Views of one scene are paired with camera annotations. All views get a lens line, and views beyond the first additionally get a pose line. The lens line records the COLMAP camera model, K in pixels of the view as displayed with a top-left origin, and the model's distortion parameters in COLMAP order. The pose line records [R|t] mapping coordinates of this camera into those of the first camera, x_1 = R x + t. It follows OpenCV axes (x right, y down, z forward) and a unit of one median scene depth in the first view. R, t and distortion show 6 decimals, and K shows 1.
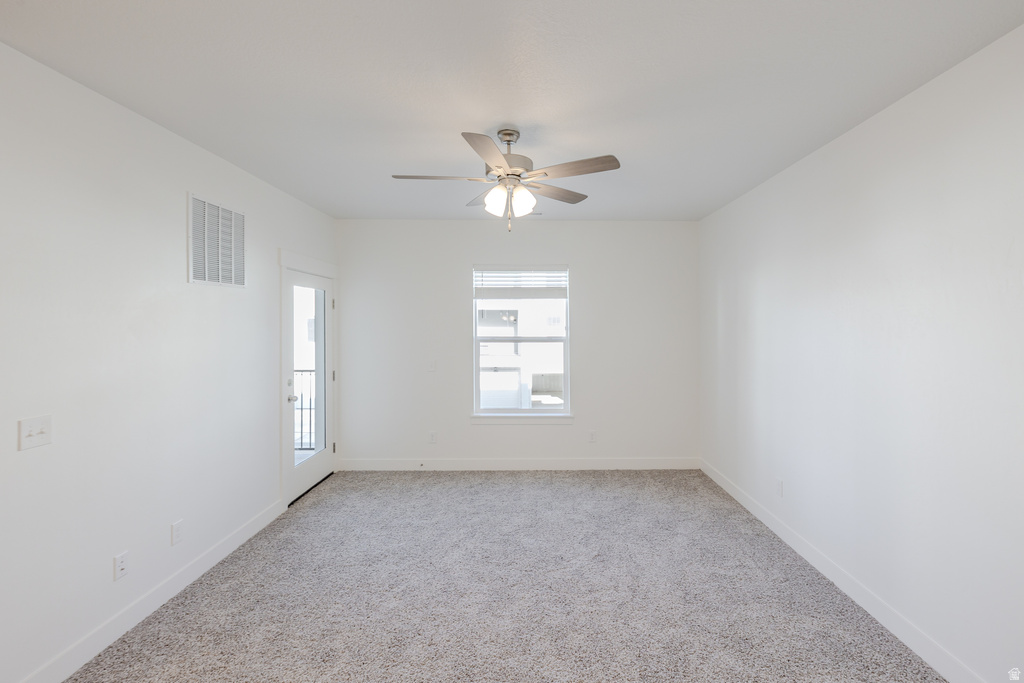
lens RADIAL K [[445.2, 0, 512.0], [0, 445.2, 317.3], [0, 0, 1]] dist [0.000871, 0.000113]
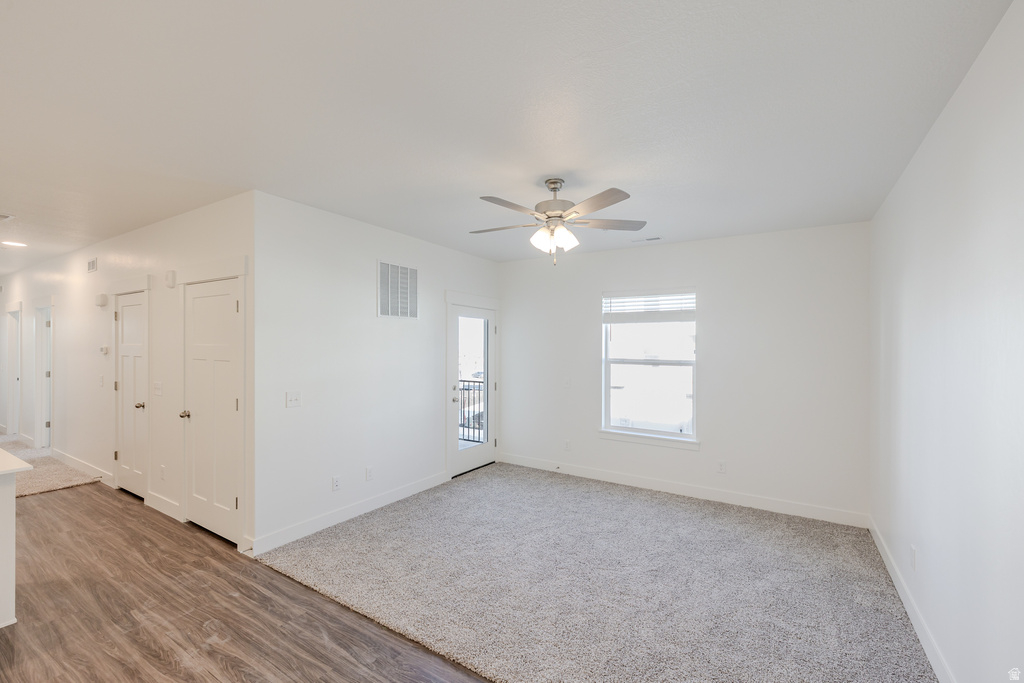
lens RADIAL K [[434.4, 0, 510.6], [0, 434.4, 346.0], [0, 0, 1]] dist [0.000234, 0.000131]
pose [[0.834475, 0.007090, -0.551000, 0.395593], [-0.004393, 0.999971, 0.006214, 0.009887], [0.551028, -0.002765, 0.834482, -0.016029]]
